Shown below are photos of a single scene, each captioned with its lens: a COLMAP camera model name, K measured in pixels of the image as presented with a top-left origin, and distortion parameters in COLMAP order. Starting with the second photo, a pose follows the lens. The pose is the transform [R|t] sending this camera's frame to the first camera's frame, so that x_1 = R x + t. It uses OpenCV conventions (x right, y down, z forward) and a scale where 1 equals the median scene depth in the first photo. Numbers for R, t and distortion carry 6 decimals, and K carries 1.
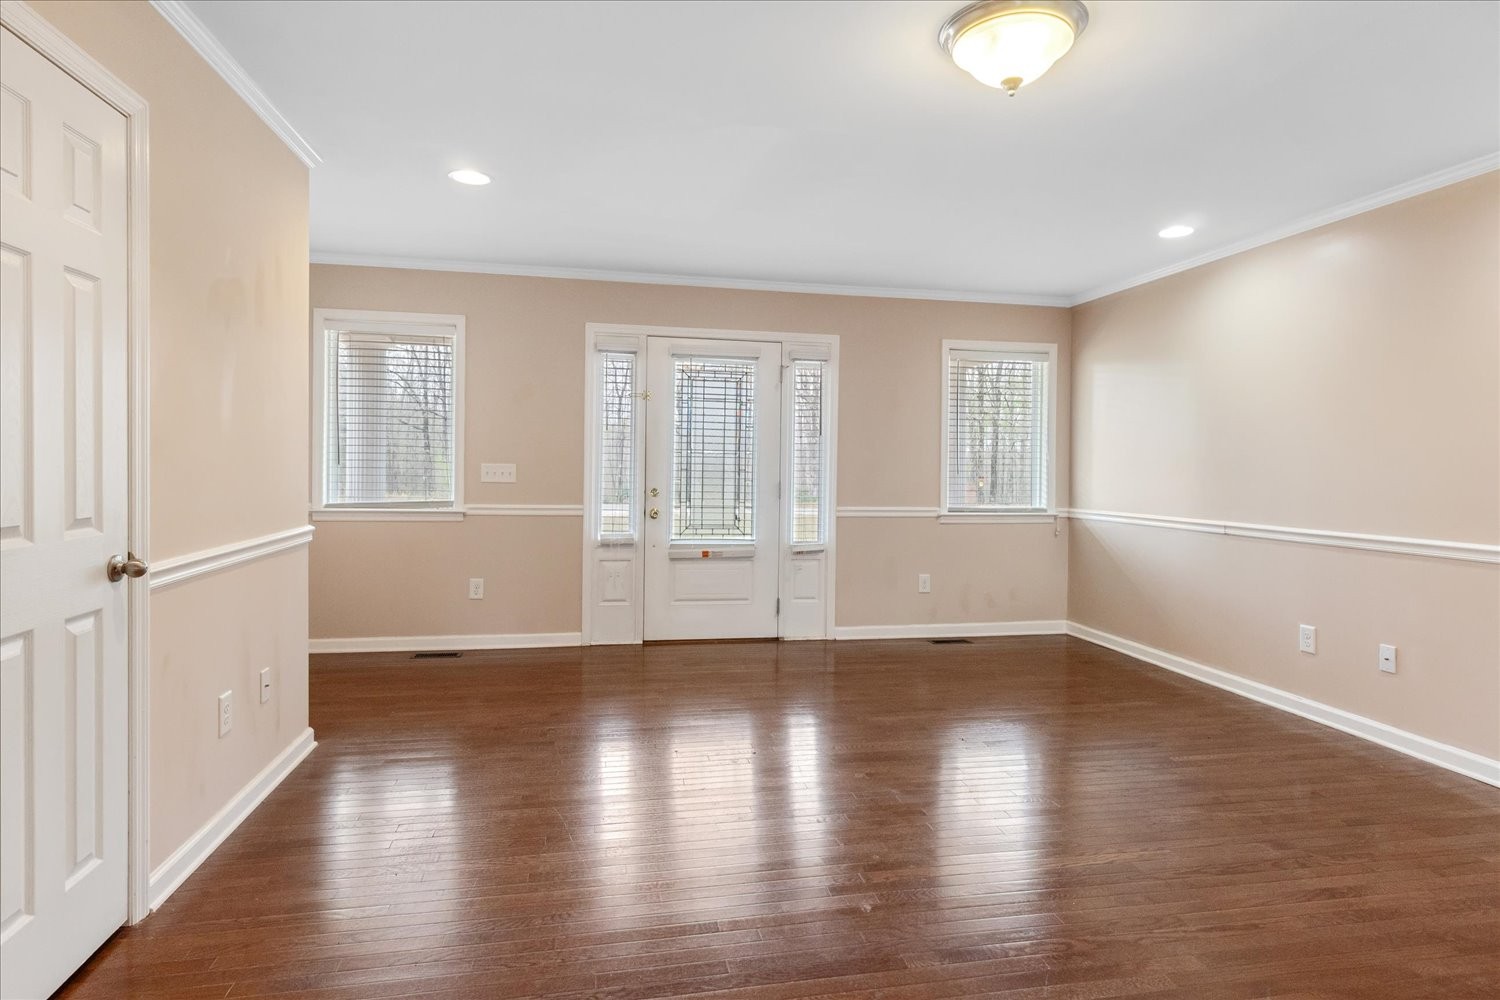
lens RADIAL K [[804.7, 0, 753.9], [0, 804.7, 469.4], [0, 0, 1]] dist [-0.002104, -0.000696]
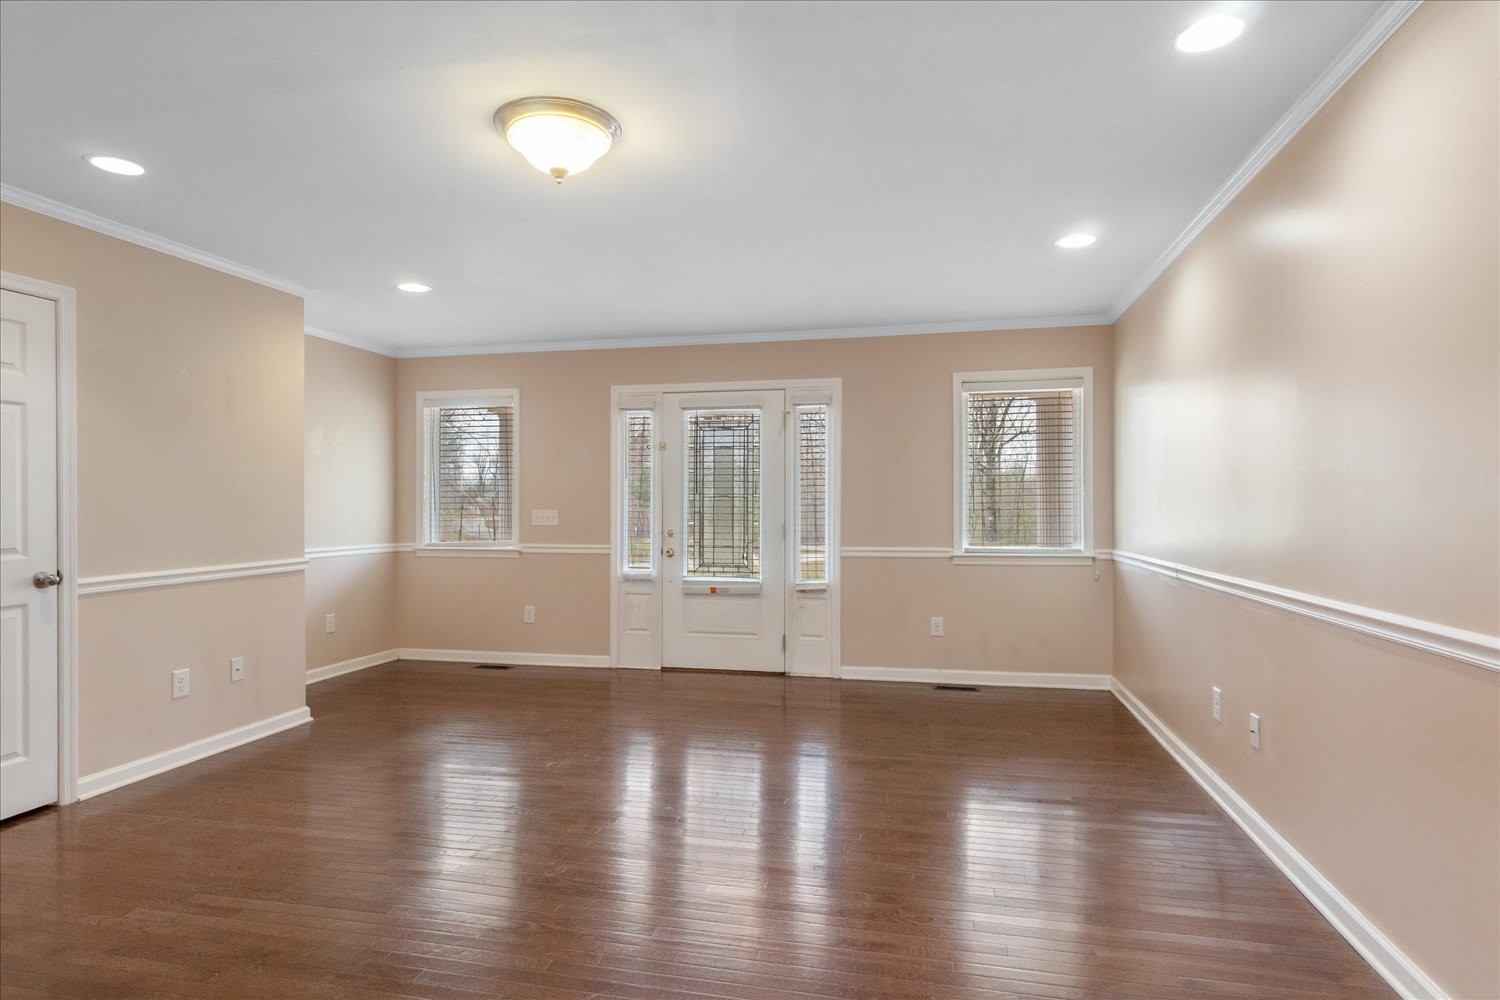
lens RADIAL K [[804.0, 0, 750.0], [0, 804.0, 500.0], [0, 0, 1]] dist [0.000669, 0.000570]
pose [[0.917581, -0.020623, -0.397014, 0.411909], [0.014794, 0.999733, -0.017739, 0.003707], [0.397273, 0.010403, 0.917641, 0.025448]]
